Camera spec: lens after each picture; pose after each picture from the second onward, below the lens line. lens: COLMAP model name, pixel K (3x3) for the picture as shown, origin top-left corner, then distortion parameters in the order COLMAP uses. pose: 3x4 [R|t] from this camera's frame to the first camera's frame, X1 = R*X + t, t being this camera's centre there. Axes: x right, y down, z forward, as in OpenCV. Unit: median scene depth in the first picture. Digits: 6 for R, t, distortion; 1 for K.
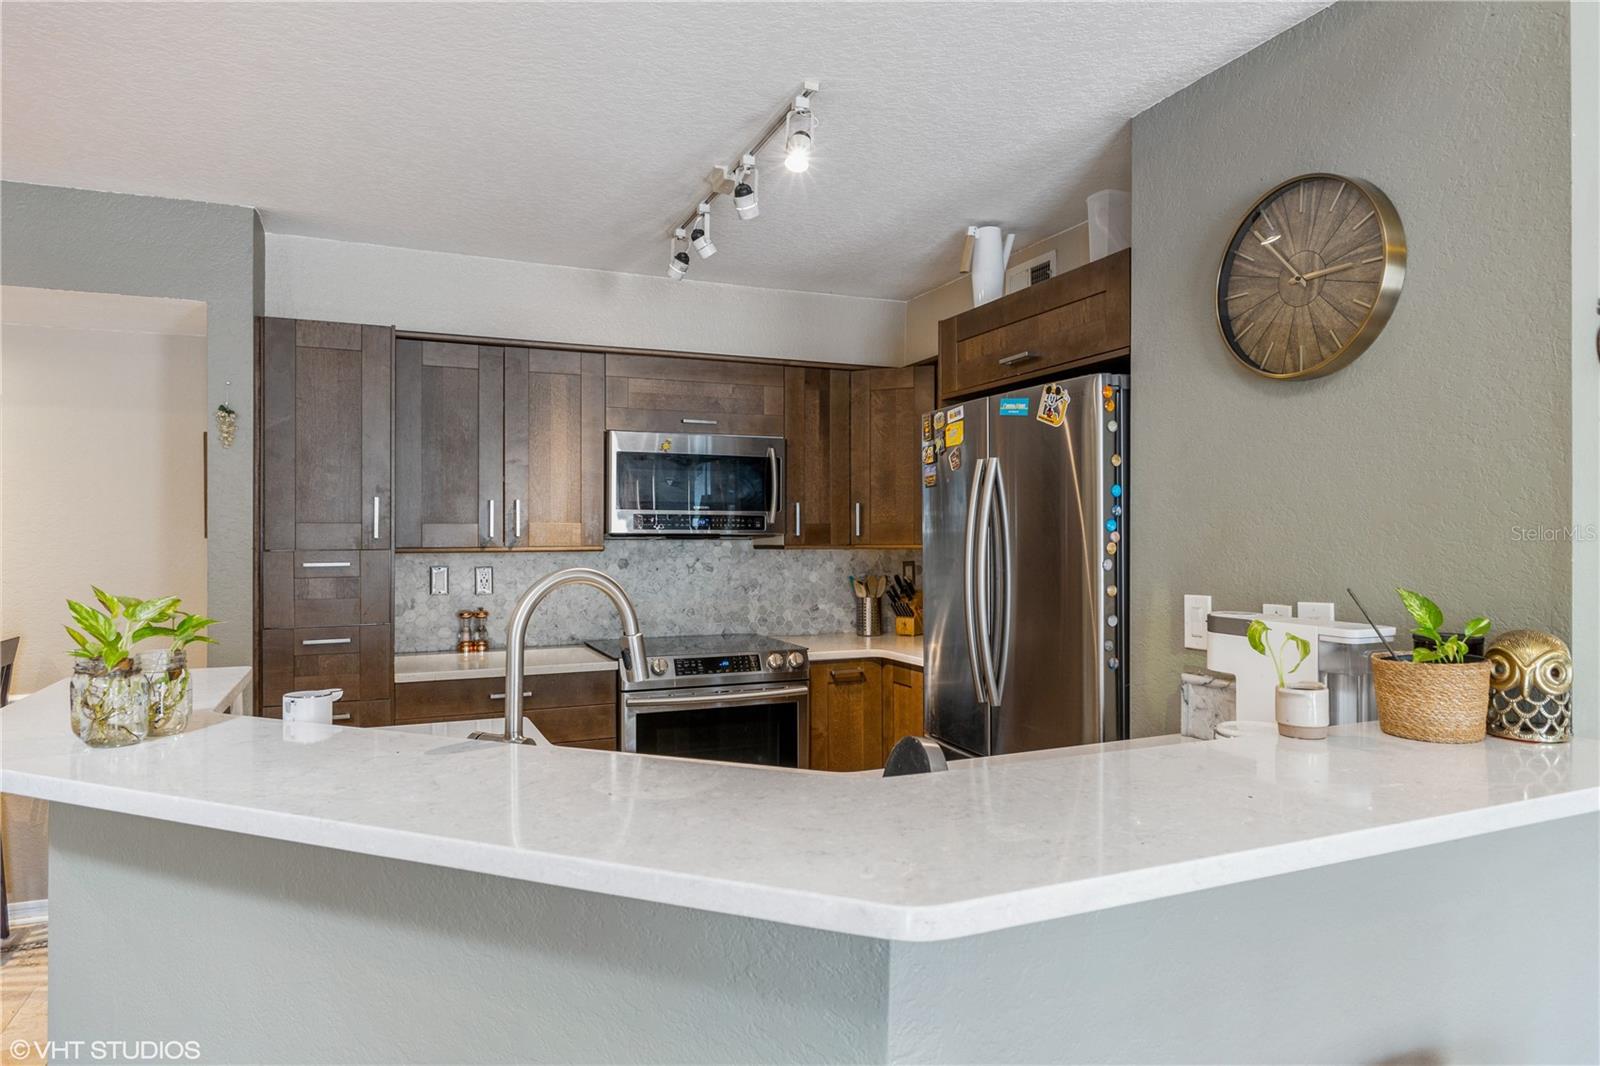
lens RADIAL K [[985.5, 0, 800.0], [0, 985.5, 533.0], [0, 0, 1]] dist [-0.001350, -0.000019]
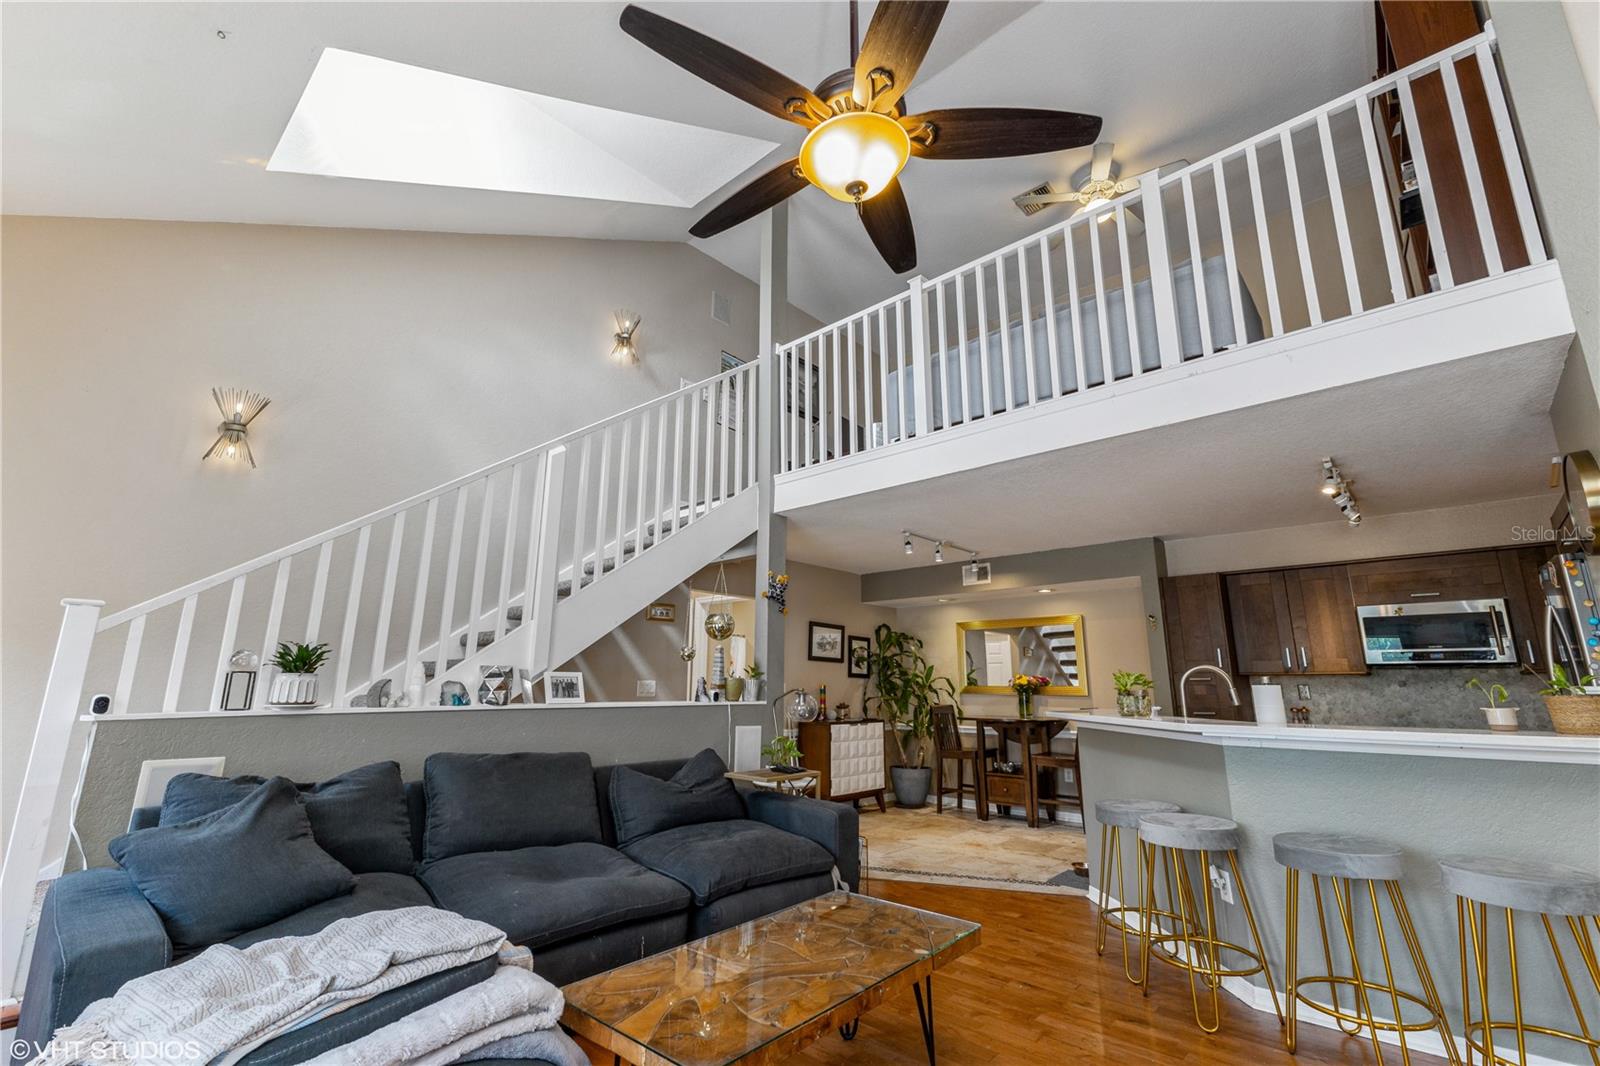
lens RADIAL K [[687.5, 0, 800.0], [0, 687.5, 533.0], [0, 0, 1]] dist [0.007547, -0.000074]
pose [[0.415688, -0.199801, -0.887290, 0.568750], [-0.005364, 0.975016, -0.222068, 0.055657], [0.909492, 0.097071, 0.404231, -0.488943]]
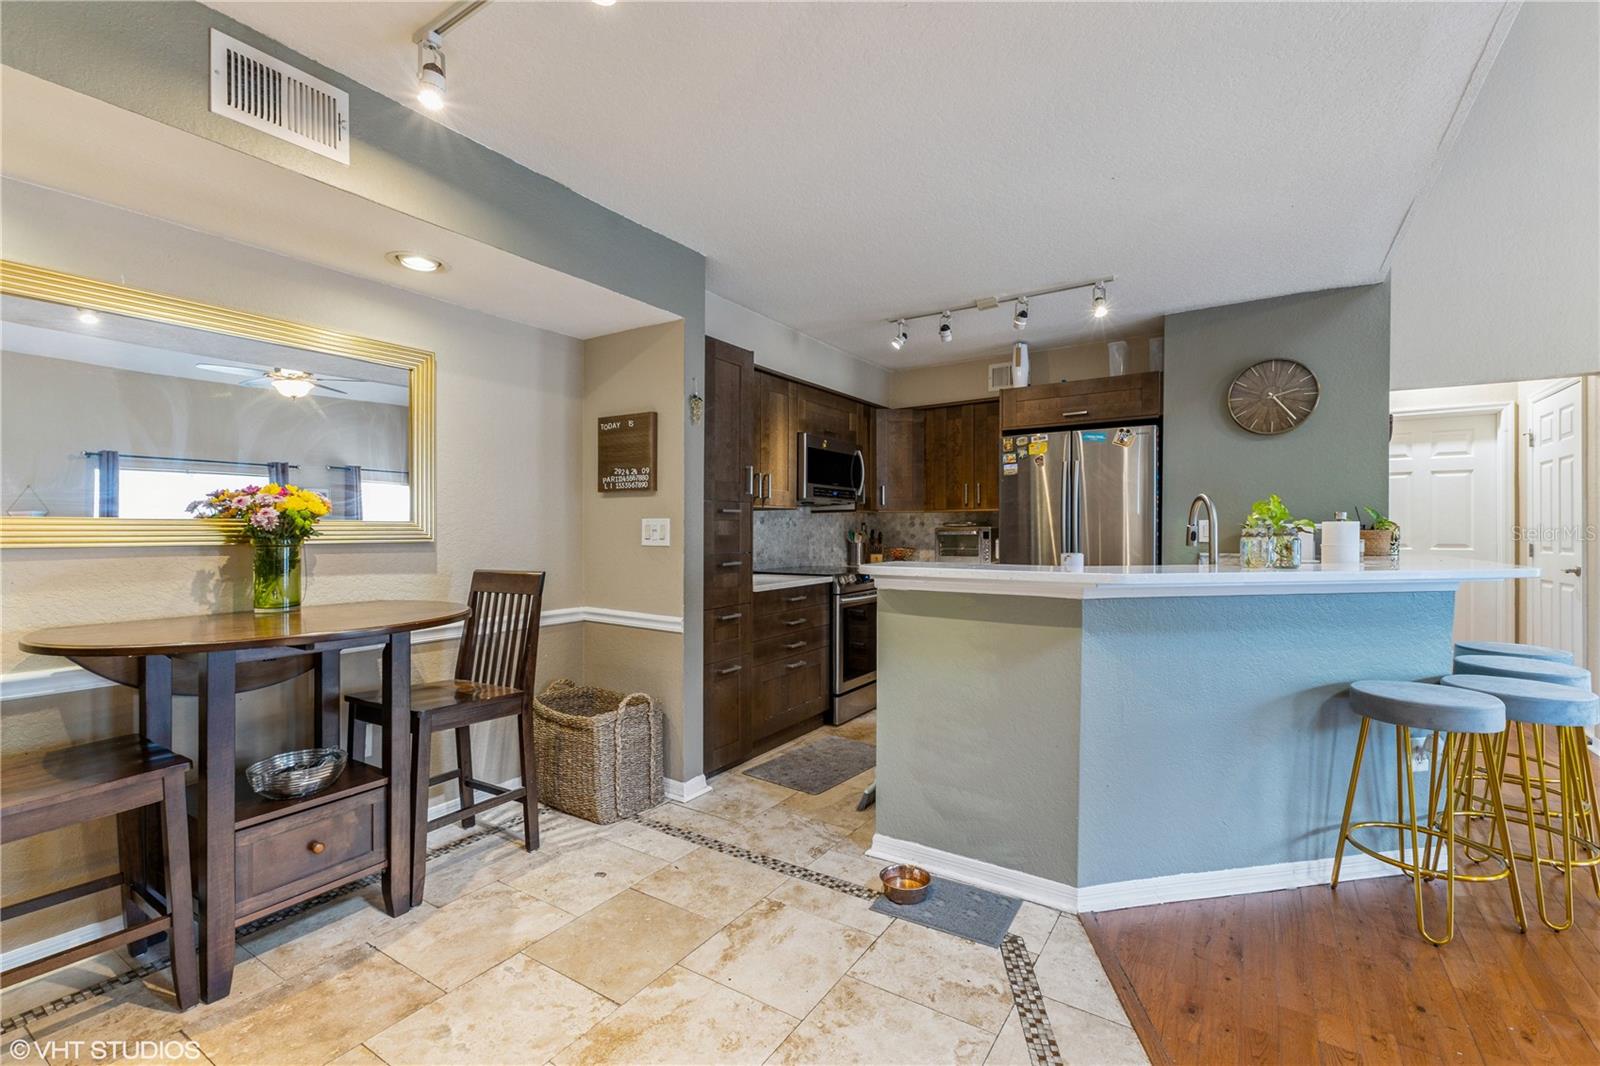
lens RADIAL K [[709.6, 0, 809.1], [0, 709.6, 528.4], [0, 0, 1]] dist [0.022406, 0.000024]
pose [[0.823103, -0.000286, 0.567891, -0.874834], [0.001038, 0.999999, -0.001001, 0.052546], [-0.567890, 0.001413, 0.823103, 0.067096]]
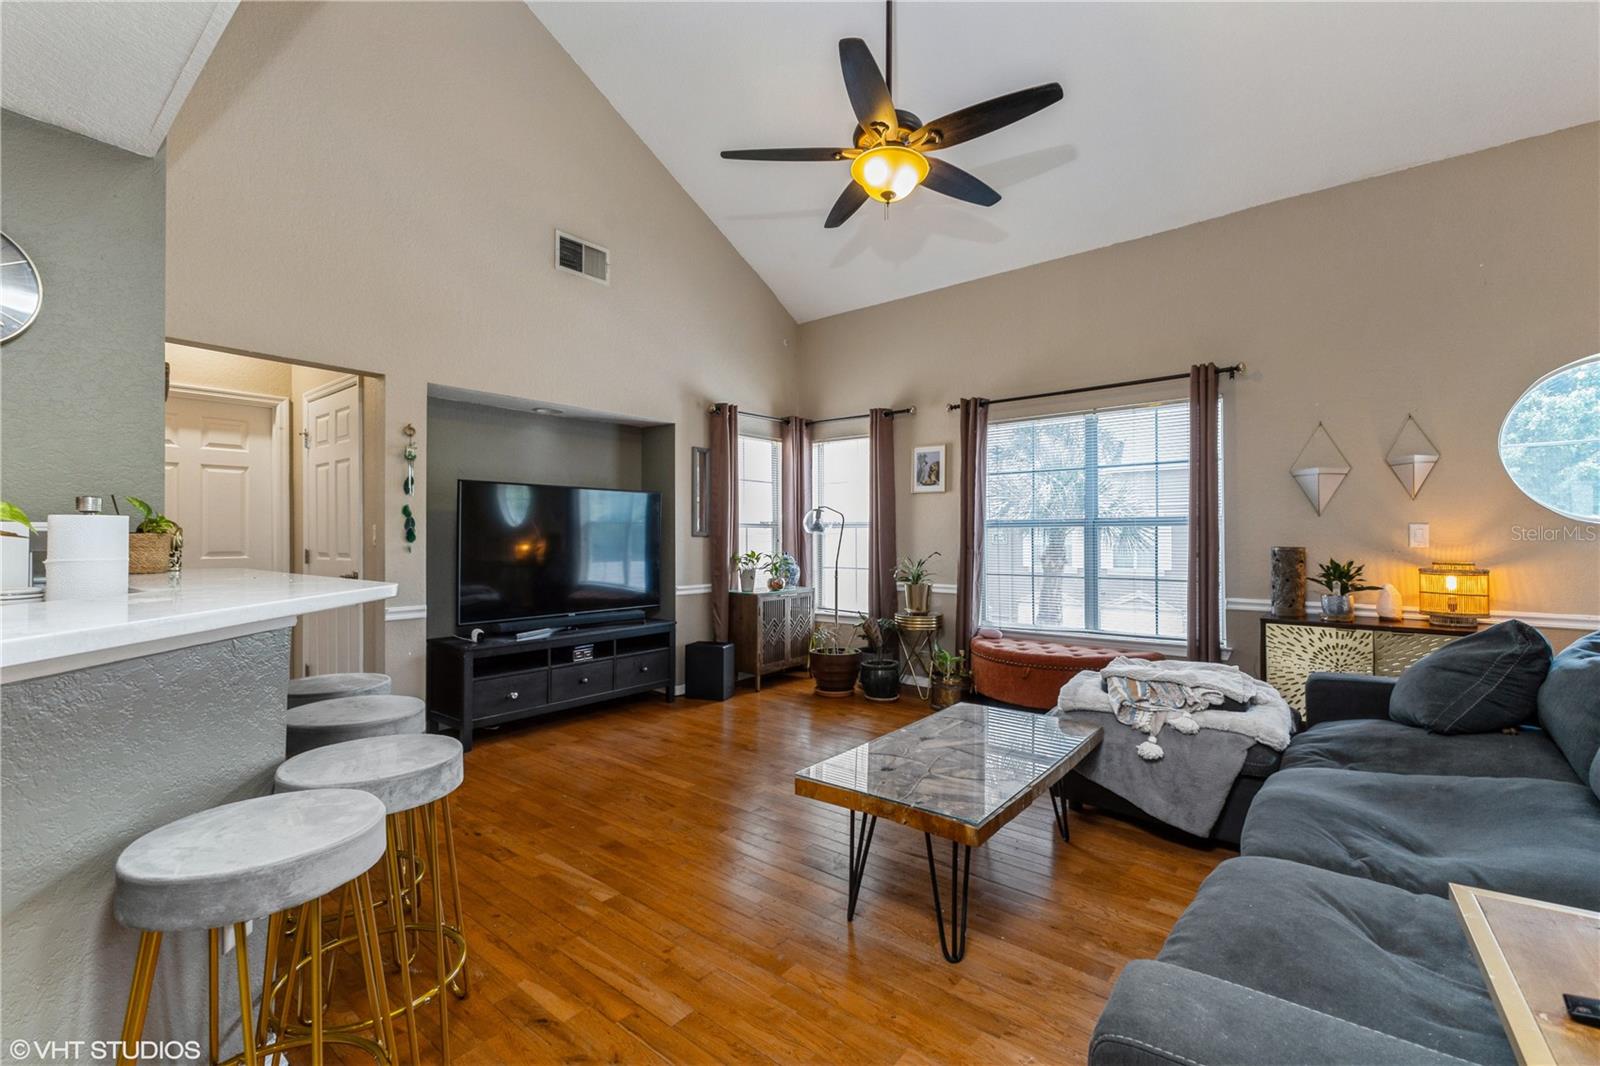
lens RADIAL K [[687.5, 0, 800.0], [0, 687.5, 533.0], [0, 0, 1]] dist [0.007547, -0.000074]
pose [[-0.464732, 0.002228, 0.885448, -0.495768], [-0.001431, 0.999994, -0.003267, 0.054826], [-0.885450, -0.002785, -0.464726, 0.206984]]
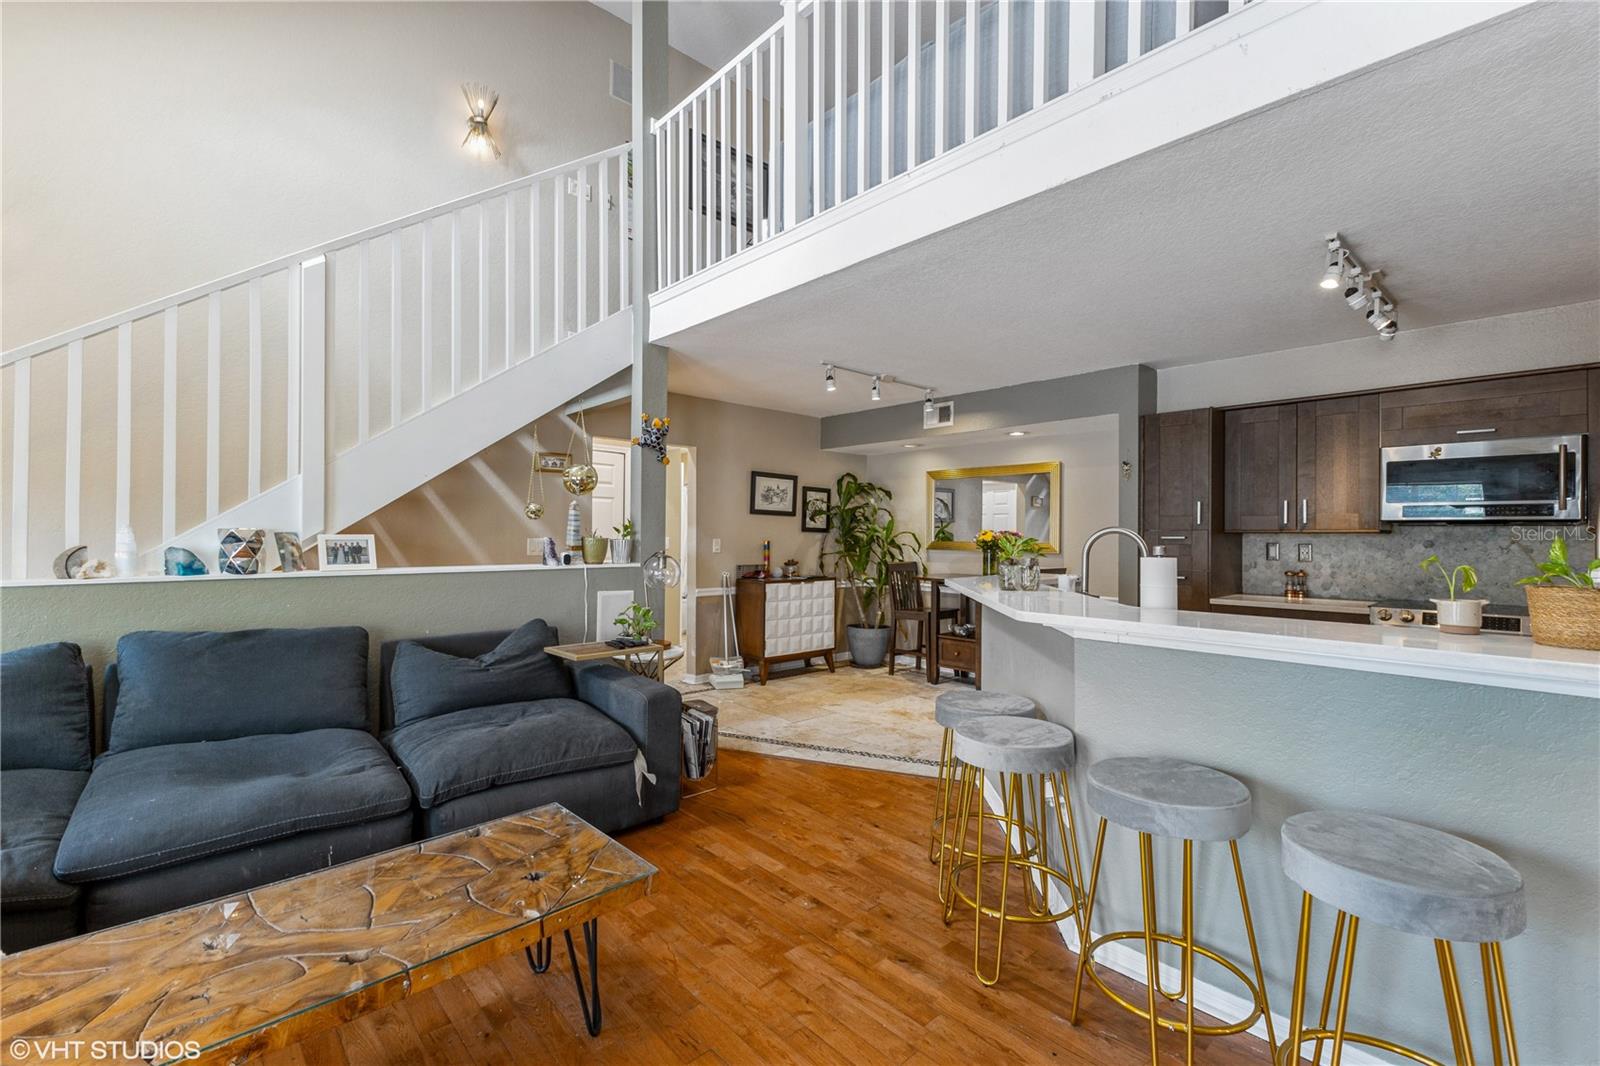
lens RADIAL K [[694.3, 0, 800.0], [0, 694.3, 533.0], [0, 0, 1]] dist [0.009655, -0.000031]
pose [[0.332605, -0.000872, -0.943066, 0.503752], [-0.006666, 0.999972, -0.003276, 0.029273], [0.943043, 0.007376, 0.332590, -0.130274]]
